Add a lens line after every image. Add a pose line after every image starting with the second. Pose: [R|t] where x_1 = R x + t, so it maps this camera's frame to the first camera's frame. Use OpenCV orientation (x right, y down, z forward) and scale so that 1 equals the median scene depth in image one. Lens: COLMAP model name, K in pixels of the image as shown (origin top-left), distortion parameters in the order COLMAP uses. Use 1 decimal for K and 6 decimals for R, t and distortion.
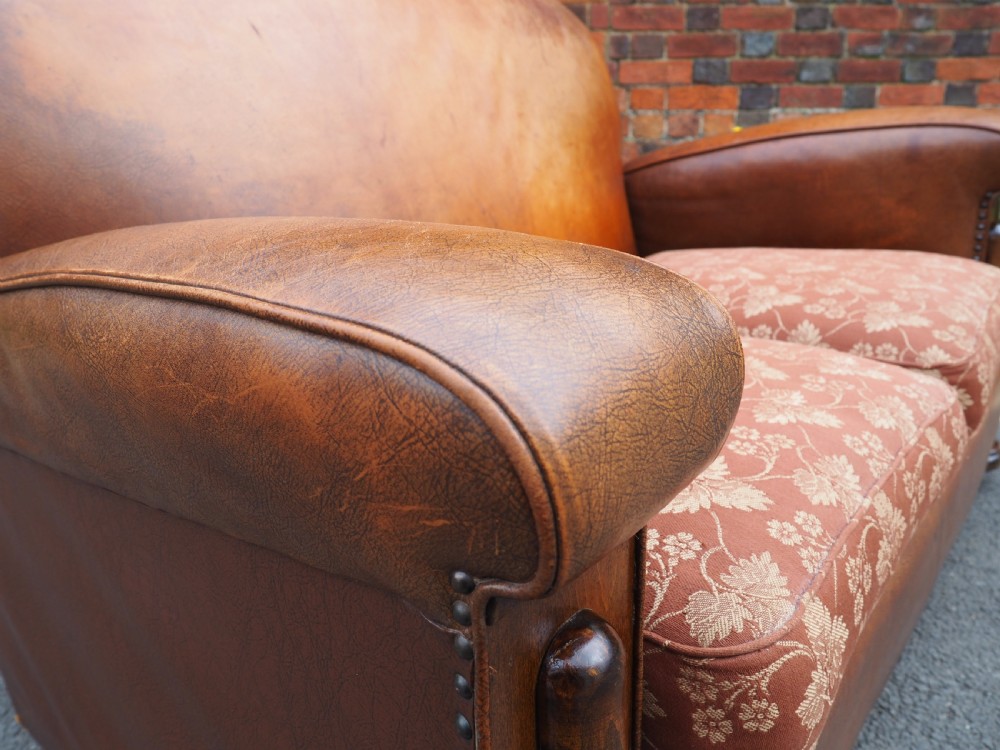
lens RADIAL K [[840.6, 0, 493.2], [0, 840.6, 368.9], [0, 0, 1]] dist [-0.057586, 0.029138]
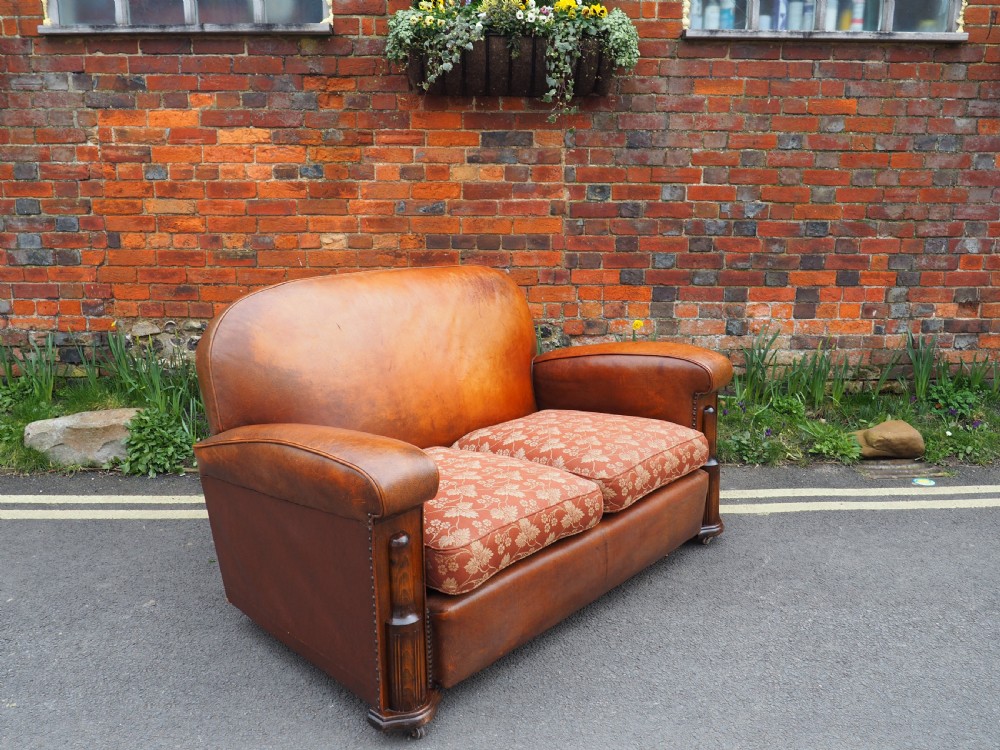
lens RADIAL K [[840.6, 0, 499.6], [0, 840.6, 380.1], [0, 0, 1]] dist [-0.057586, 0.029138]
pose [[0.996215, 0.046382, -0.073516, 0.268114], [-0.052825, 0.994695, -0.088264, -0.038811], [0.069032, 0.091814, 0.993381, -1.007357]]
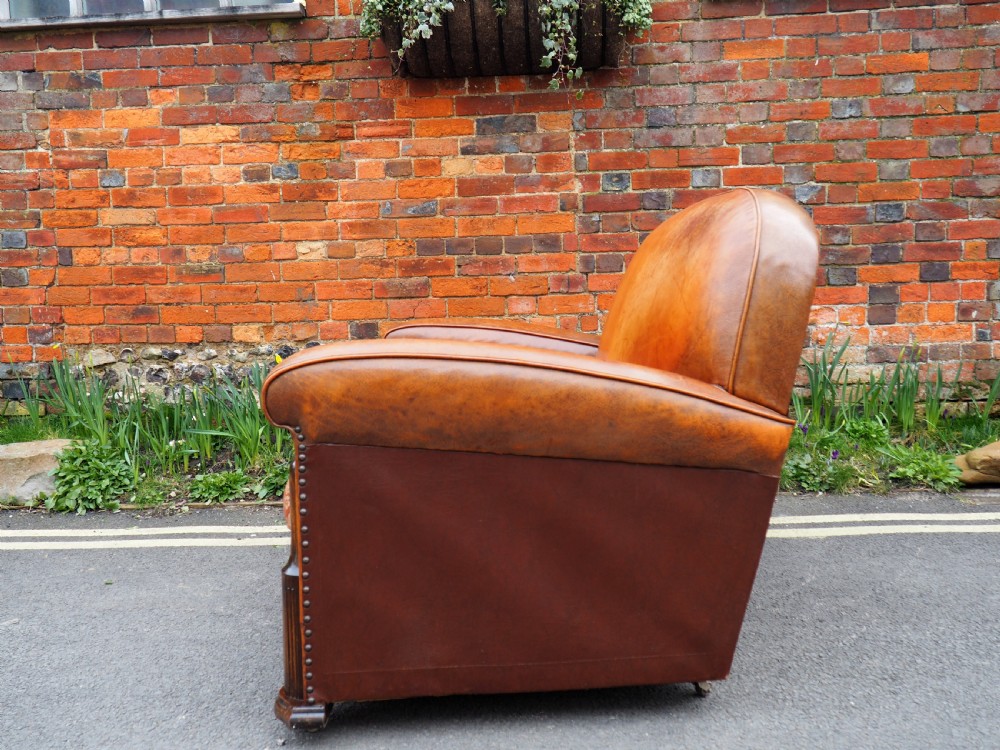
lens RADIAL K [[950.7, 0, 498.7], [0, 950.7, 379.1], [0, 0, 1]] dist [0.011998, 0.000000]
pose [[0.984256, 0.009599, -0.176485, 0.522491], [-0.048479, 0.974891, -0.217342, 0.226844], [0.169968, 0.222476, 0.960008, -0.779566]]
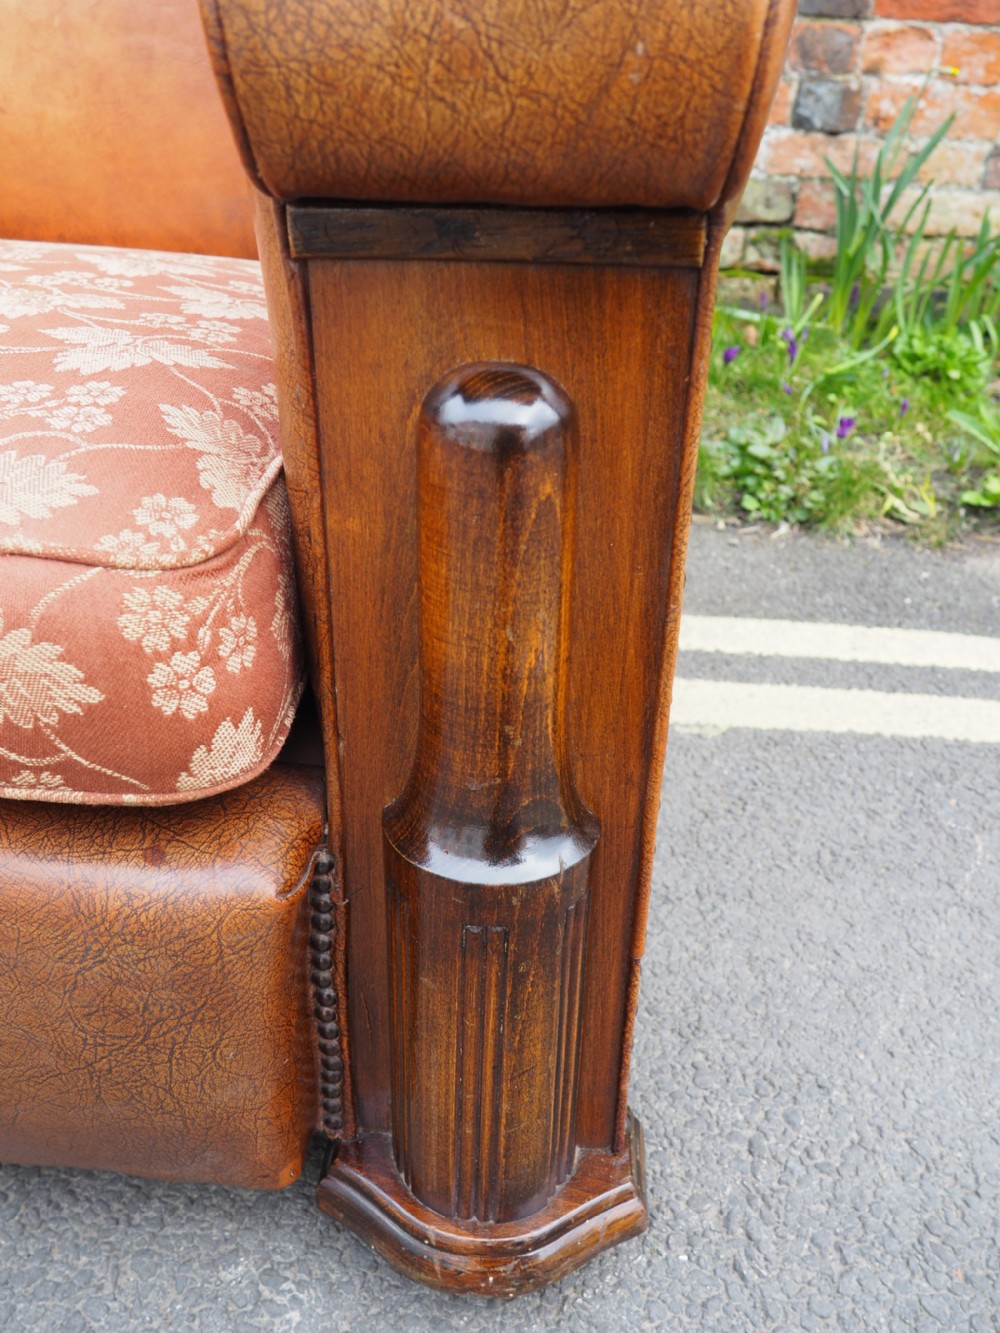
lens RADIAL K [[1120.5, 0, 494.2], [0, 1120.5, 679.2], [0, 0, 1]] dist [-0.057586, 0.029138]
pose [[0.976353, 0.158125, -0.147413, 0.798896], [-0.124860, 0.969134, 0.212579, -0.101268], [0.176477, -0.189146, 0.965960, 0.533570]]
